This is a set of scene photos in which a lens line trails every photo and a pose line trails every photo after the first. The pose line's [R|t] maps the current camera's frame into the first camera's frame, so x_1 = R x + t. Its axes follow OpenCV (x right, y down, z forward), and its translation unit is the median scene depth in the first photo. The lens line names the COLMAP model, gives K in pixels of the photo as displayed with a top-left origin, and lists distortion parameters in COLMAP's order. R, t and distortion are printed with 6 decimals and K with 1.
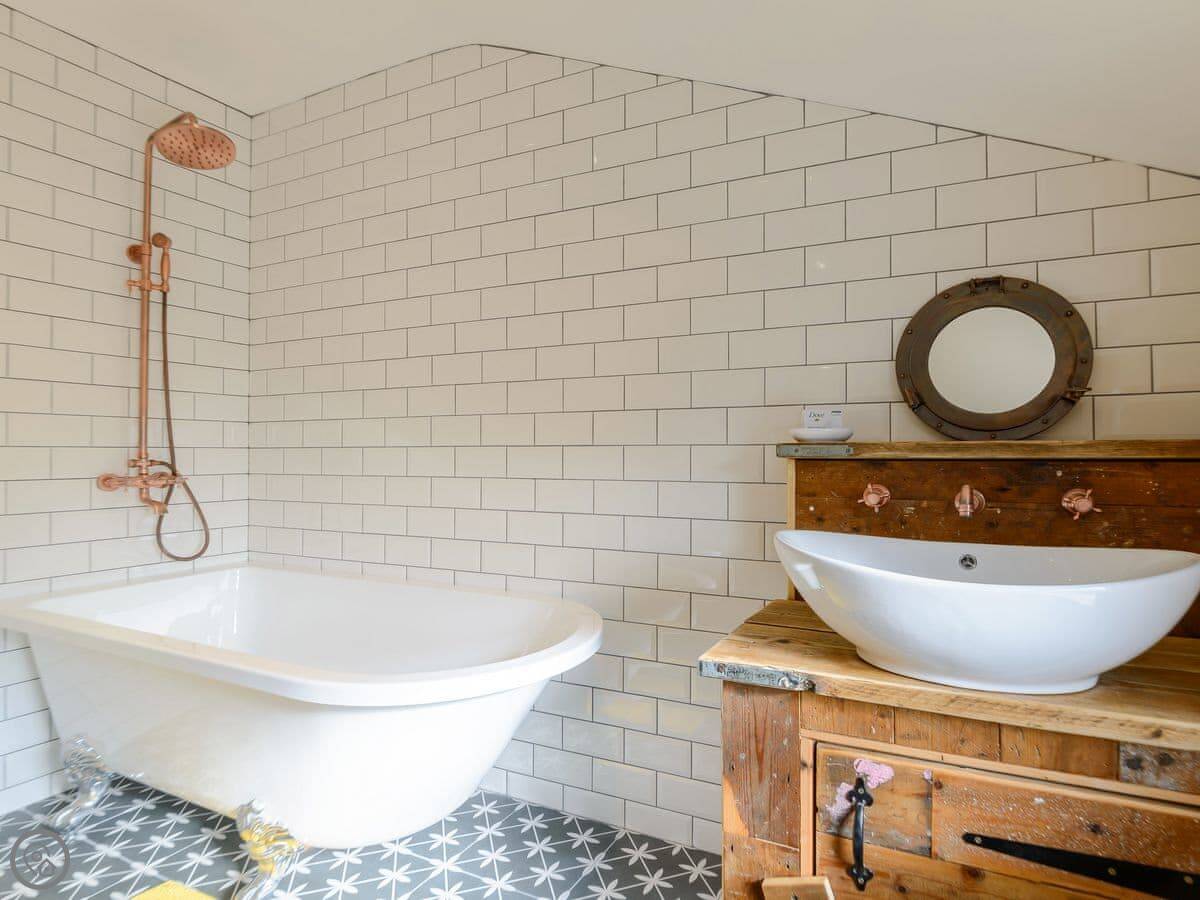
lens RADIAL K [[646.2, 0, 585.8], [0, 646.2, 449.0], [0, 0, 1]] dist [0.002679, -0.010211]
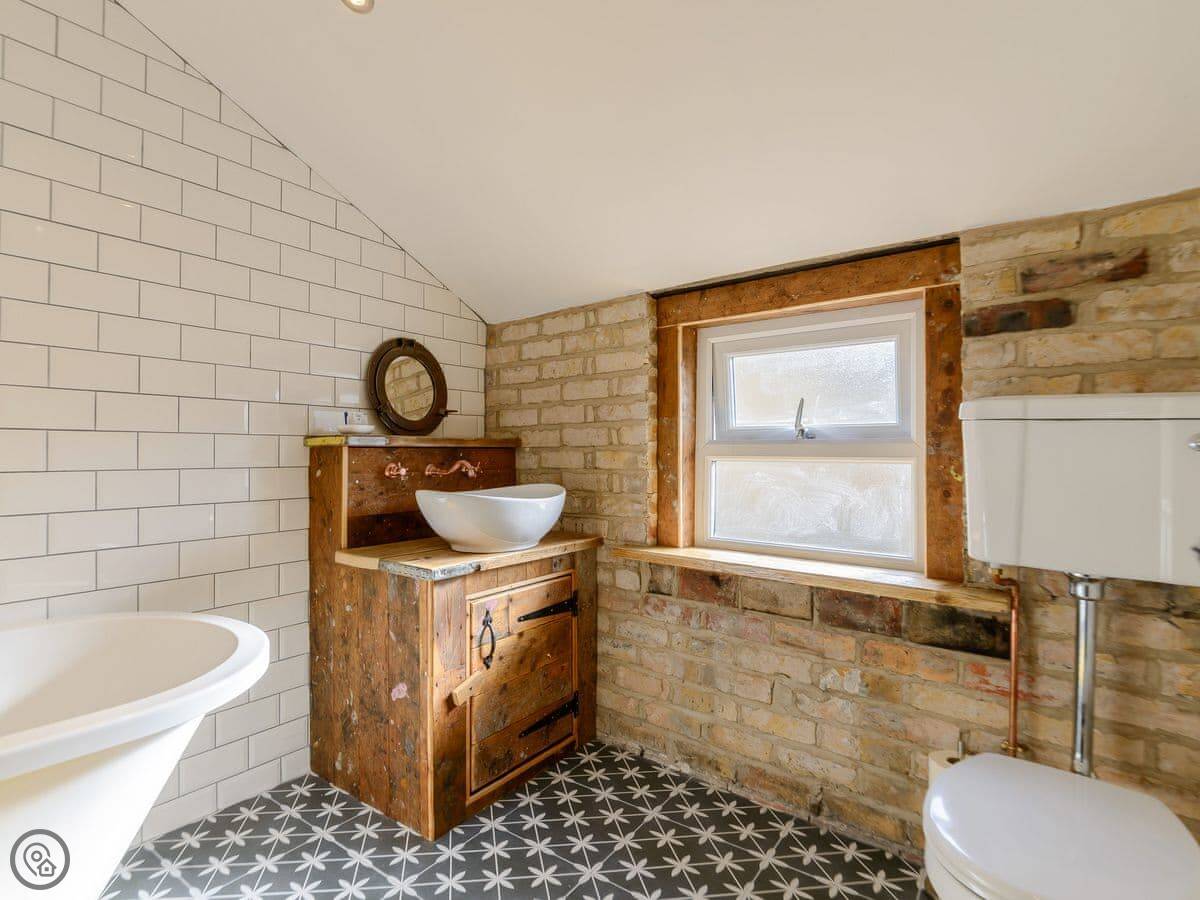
lens RADIAL K [[680.8, 0, 600.0], [0, 680.8, 450.0], [0, 0, 1]] dist [0.004637, -0.012351]
pose [[0.116083, 0.004465, 0.993229, -1.493177], [-0.006887, 0.999969, -0.003690, 0.034937], [-0.993216, -0.006412, 0.116110, 0.419705]]
